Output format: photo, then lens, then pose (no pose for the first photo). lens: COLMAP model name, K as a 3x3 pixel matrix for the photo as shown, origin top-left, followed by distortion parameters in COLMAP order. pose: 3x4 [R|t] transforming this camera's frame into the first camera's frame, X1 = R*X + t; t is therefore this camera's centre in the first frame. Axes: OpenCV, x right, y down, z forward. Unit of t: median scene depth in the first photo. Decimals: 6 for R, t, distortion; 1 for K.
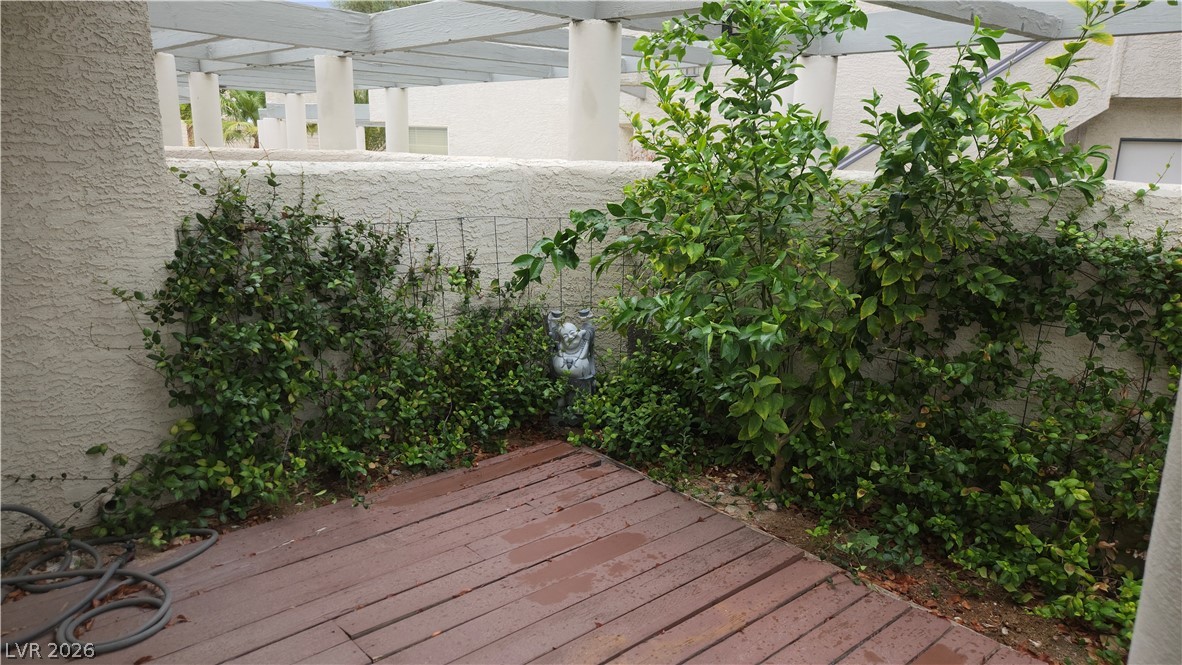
lens RADIAL K [[790.8, 0, 589.6], [0, 790.8, 338.6], [0, 0, 1]] dist [0.068072, -0.055715]
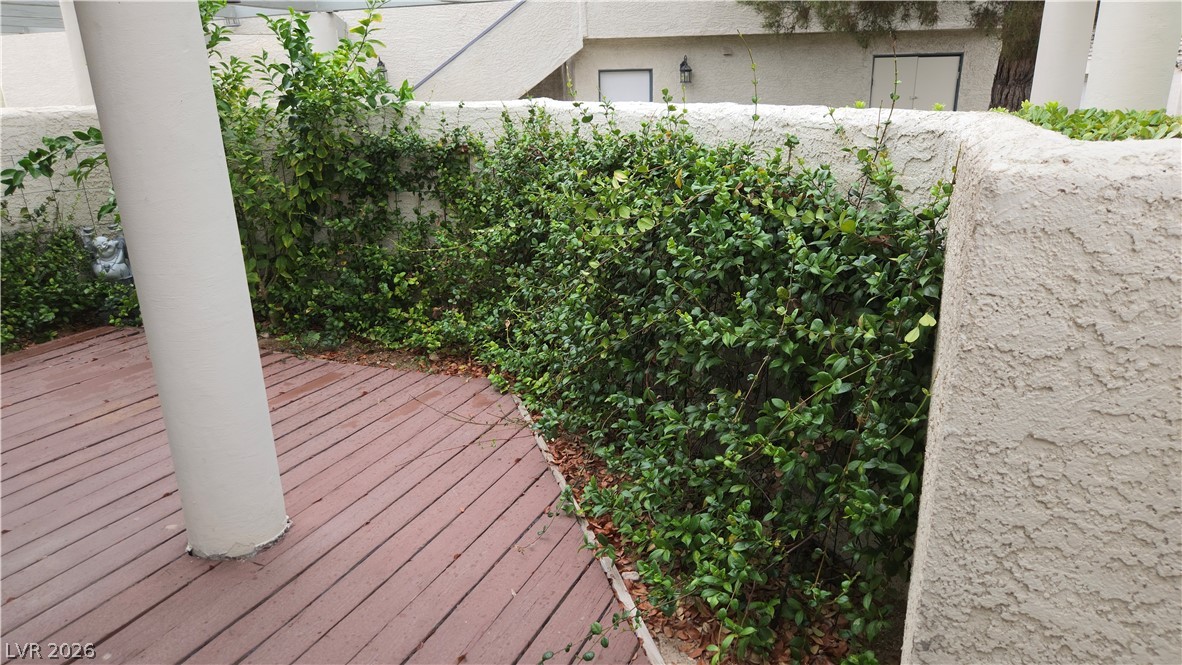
lens RADIAL K [[790.8, 0, 580.6], [0, 790.8, 333.2], [0, 0, 1]] dist [0.068072, -0.055715]
pose [[0.914791, -0.162486, 0.369805, 0.243566], [0.139664, 0.986292, 0.087869, 0.176759], [-0.379014, -0.028733, 0.924945, -0.665621]]
